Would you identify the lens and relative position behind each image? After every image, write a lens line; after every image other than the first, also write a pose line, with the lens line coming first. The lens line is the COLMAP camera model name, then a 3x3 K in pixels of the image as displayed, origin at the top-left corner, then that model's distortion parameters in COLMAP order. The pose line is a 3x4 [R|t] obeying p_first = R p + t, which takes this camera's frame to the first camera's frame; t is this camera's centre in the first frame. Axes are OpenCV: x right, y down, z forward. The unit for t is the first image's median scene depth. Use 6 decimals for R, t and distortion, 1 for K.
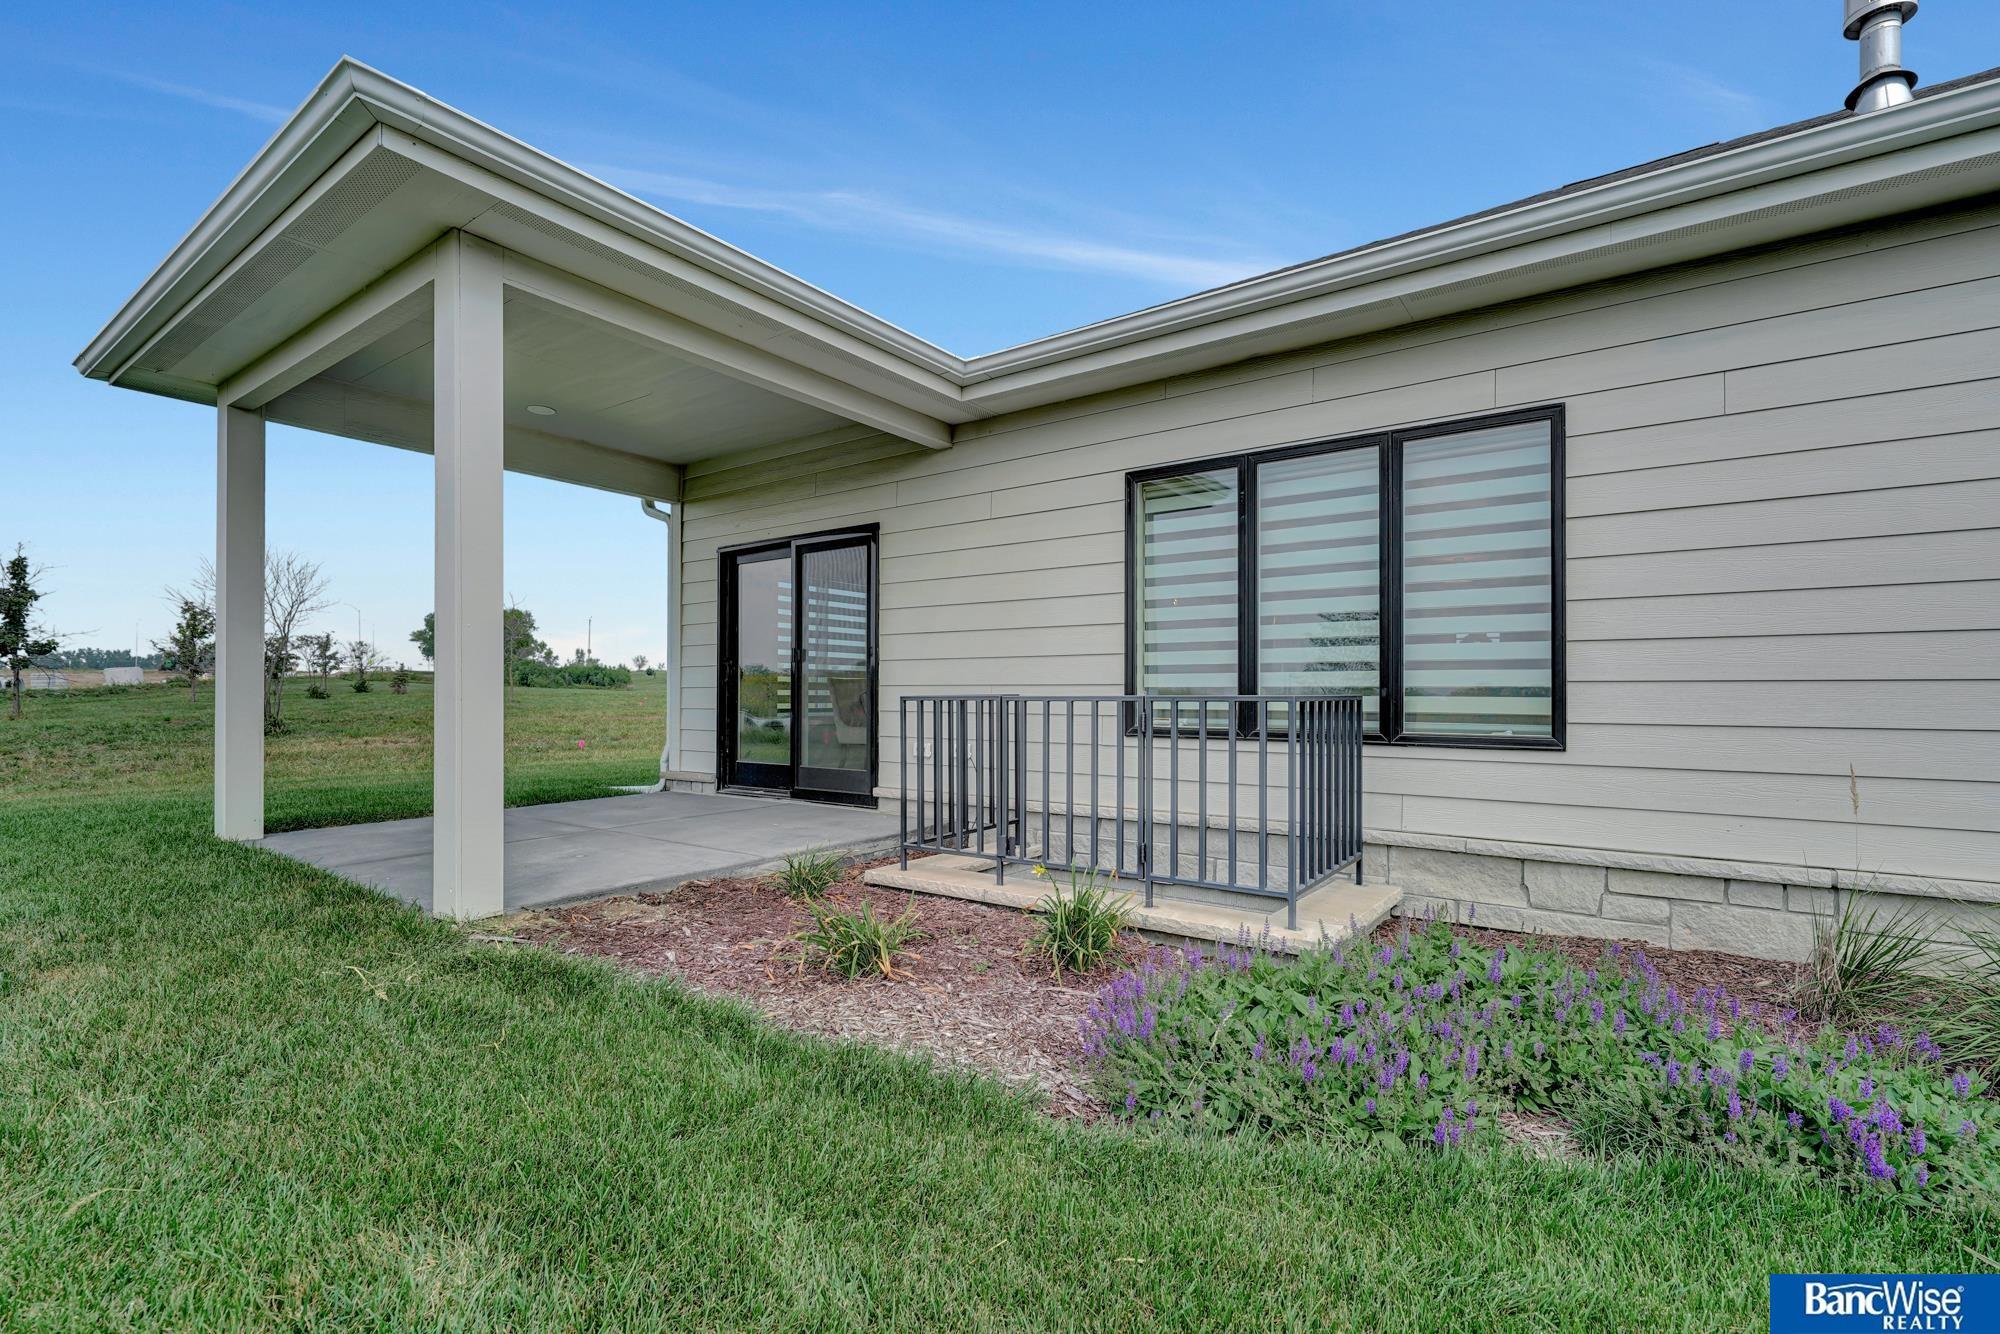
lens RADIAL K [[891.2, 0, 1000.0], [0, 891.2, 667.0], [0, 0, 1]] dist [-0.014568, -0.000277]
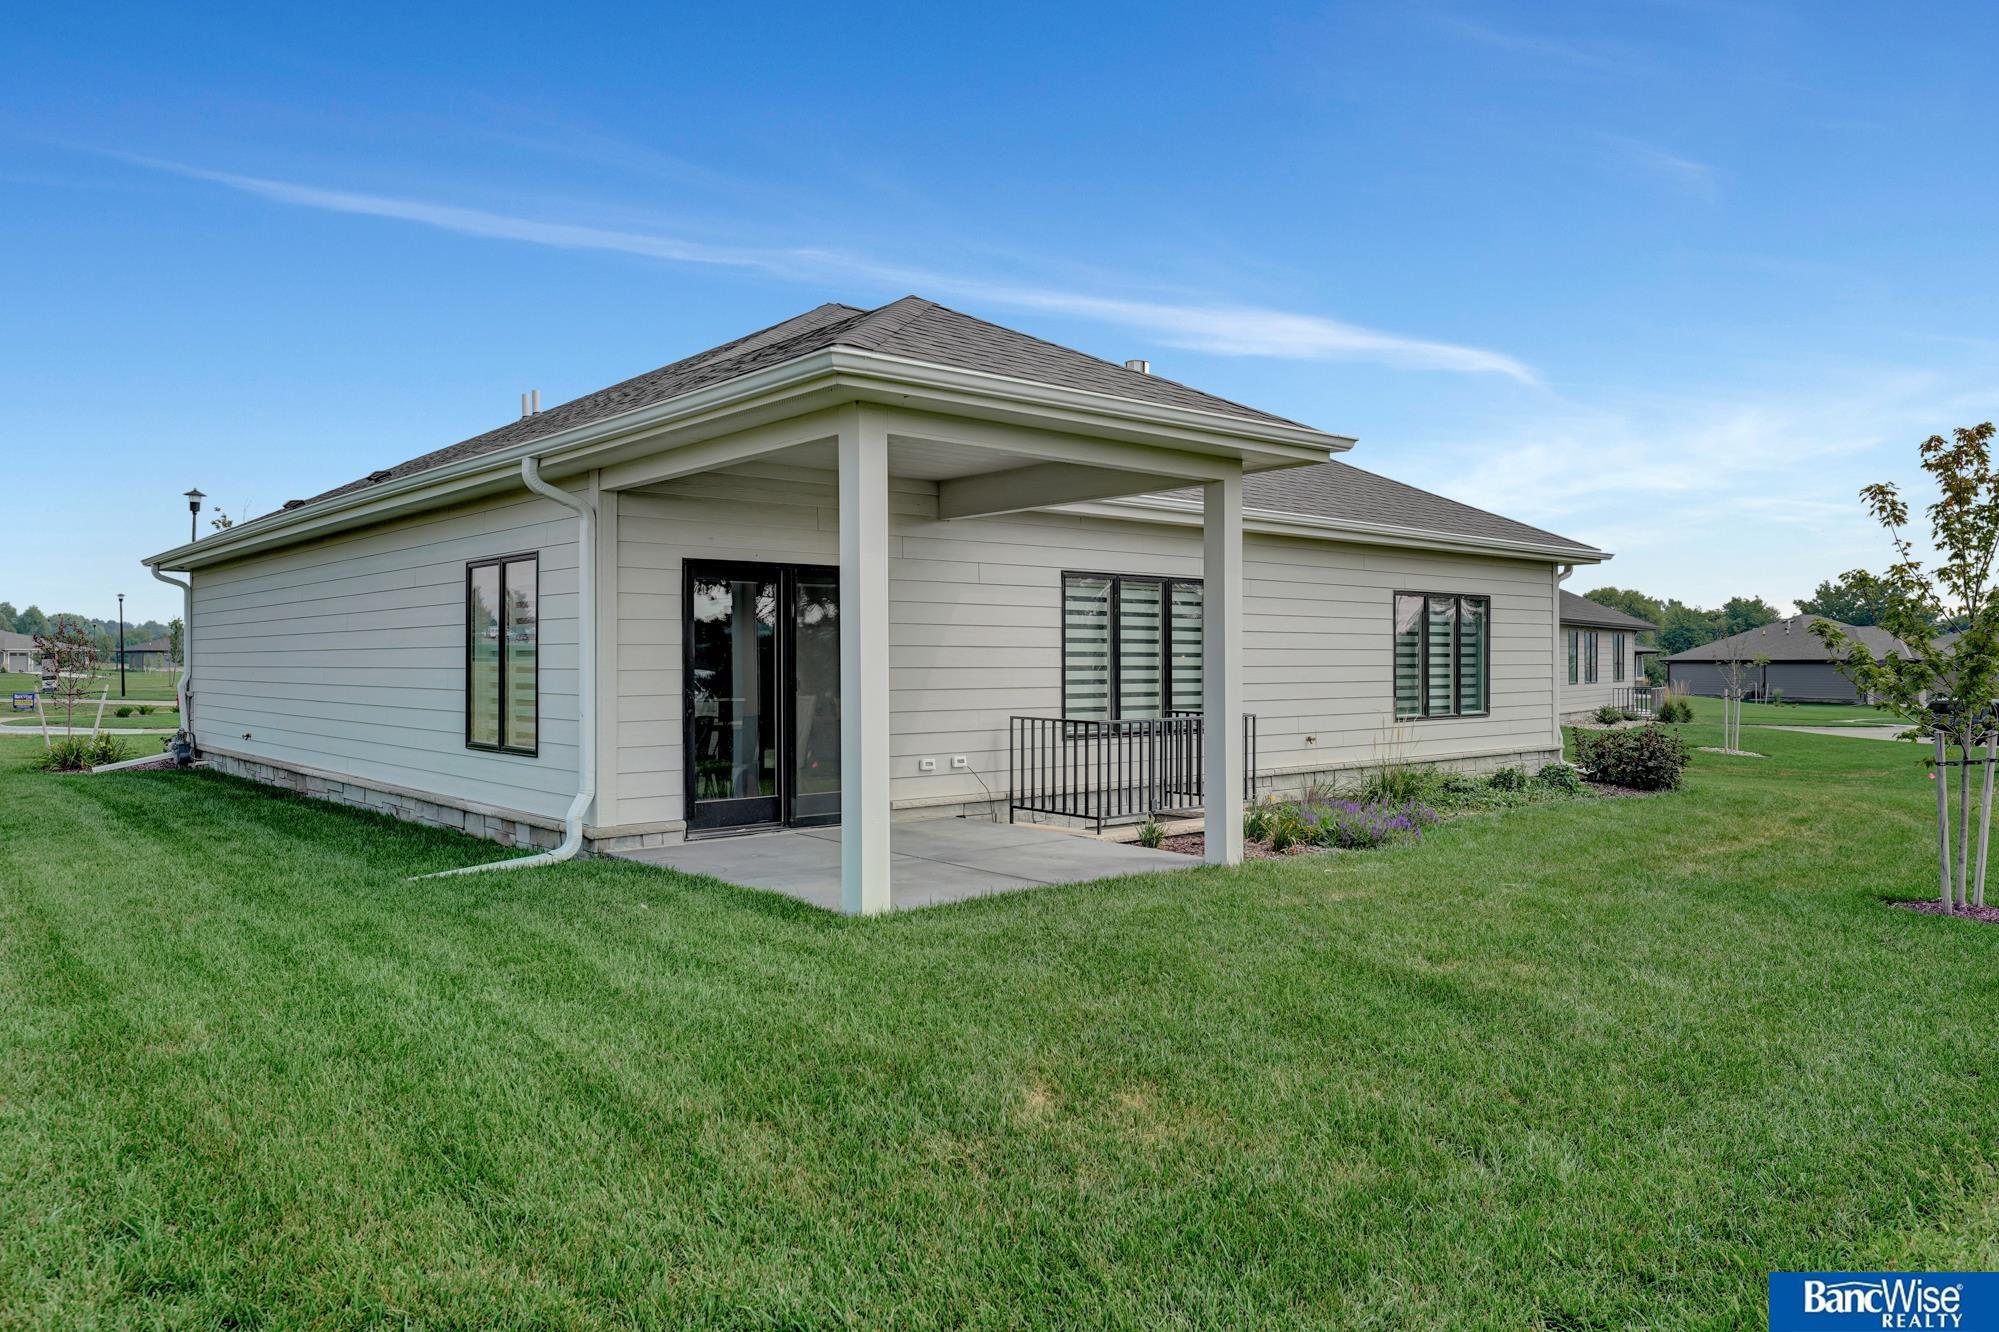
lens RADIAL K [[1350.8, 0, 1001.7], [0, 1350.8, 645.4], [0, 0, 1]] dist [-0.004959, -0.000573]
pose [[0.234571, 0.031841, 0.971577, -2.078378], [-0.003106, 0.999483, -0.032005, -0.010471], [-0.972094, 0.004490, 0.234549, 0.539384]]
